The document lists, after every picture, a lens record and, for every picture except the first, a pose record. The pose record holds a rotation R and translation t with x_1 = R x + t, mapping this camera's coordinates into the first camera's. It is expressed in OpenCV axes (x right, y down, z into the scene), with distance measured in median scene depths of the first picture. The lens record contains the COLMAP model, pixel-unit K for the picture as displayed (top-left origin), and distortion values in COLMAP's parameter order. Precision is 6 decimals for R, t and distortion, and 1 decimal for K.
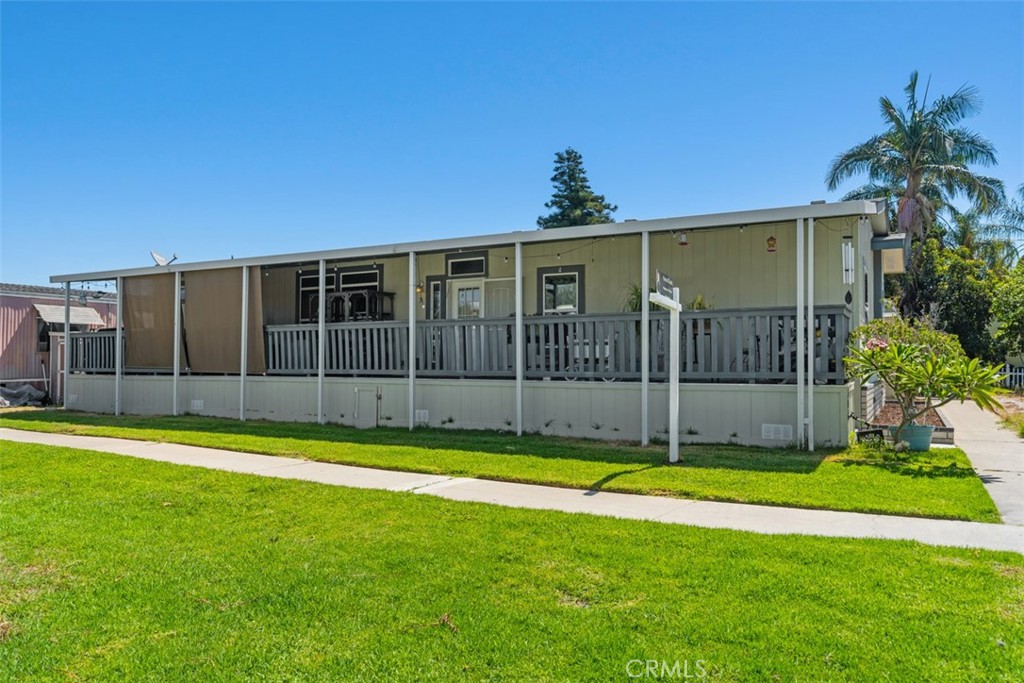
lens RADIAL K [[691.4, 0, 512.3], [0, 691.4, 347.3], [0, 0, 1]] dist [-0.000296, 0.002184]
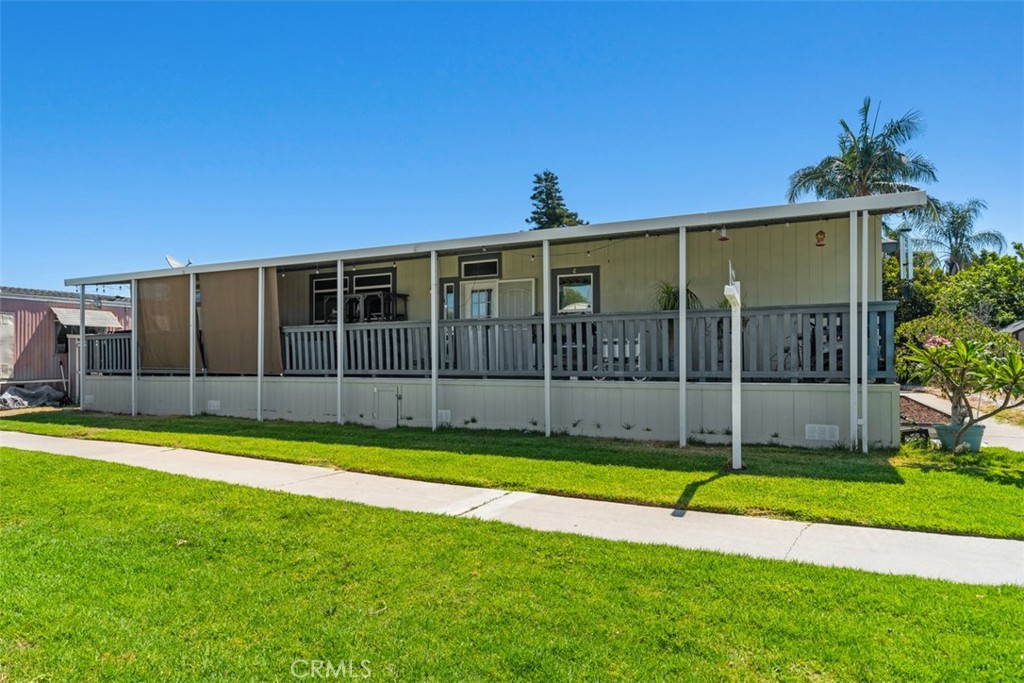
lens RADIAL K [[584.7, 0, 507.6], [0, 584.7, 358.3], [0, 0, 1]] dist [0.001548, -0.000497]
pose [[0.999127, -0.005395, 0.041427, -0.070769], [0.004627, 0.999816, 0.018594, 0.000522], [-0.041520, -0.018386, 0.998968, 0.147686]]
